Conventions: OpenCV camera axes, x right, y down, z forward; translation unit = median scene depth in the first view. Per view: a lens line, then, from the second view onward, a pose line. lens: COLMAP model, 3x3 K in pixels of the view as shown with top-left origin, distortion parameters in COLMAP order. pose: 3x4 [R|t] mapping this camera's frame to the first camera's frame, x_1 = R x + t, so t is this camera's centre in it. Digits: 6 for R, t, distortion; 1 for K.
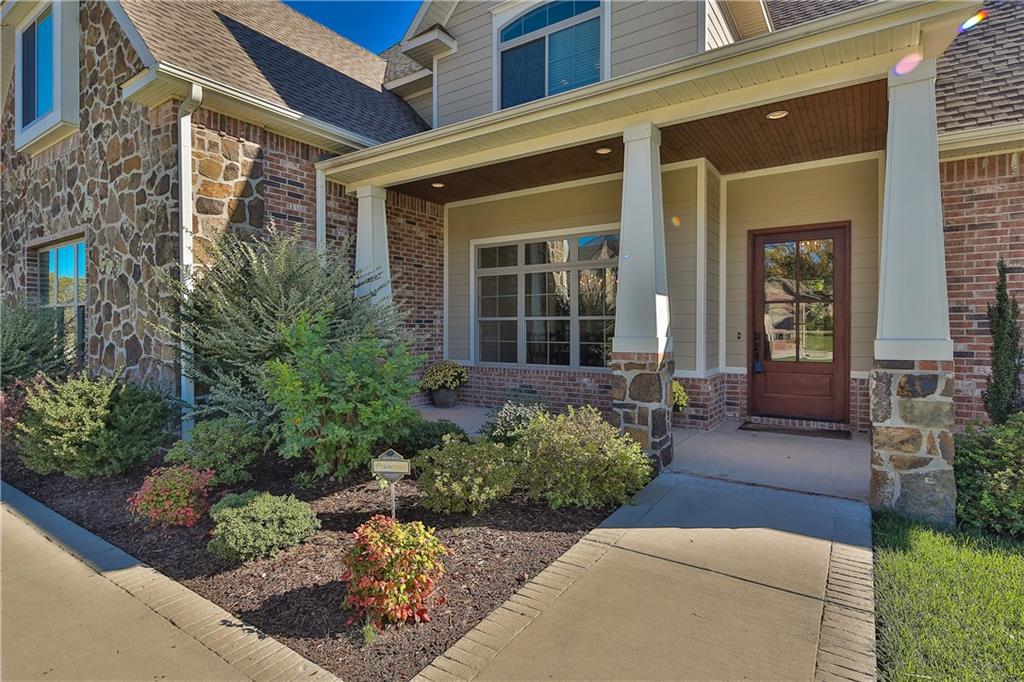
lens RADIAL K [[507.3, 0, 509.5], [0, 507.3, 336.0], [0, 0, 1]] dist [-0.009355, -0.000211]
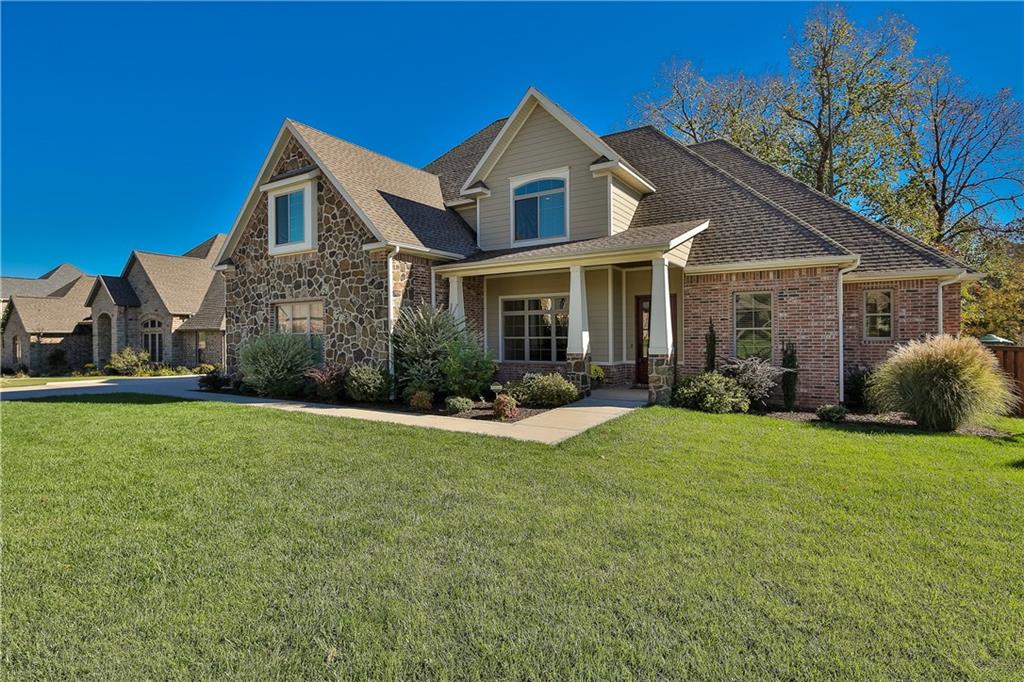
lens RADIAL K [[503.5, 0, 514.6], [0, 503.5, 332.6], [0, 0, 1]] dist [-0.022726, 0.000534]
pose [[0.999327, -0.009571, 0.035400, -0.115894], [0.010301, 0.999737, -0.020511, -0.018357], [-0.035194, 0.020862, 0.999163, -1.183915]]
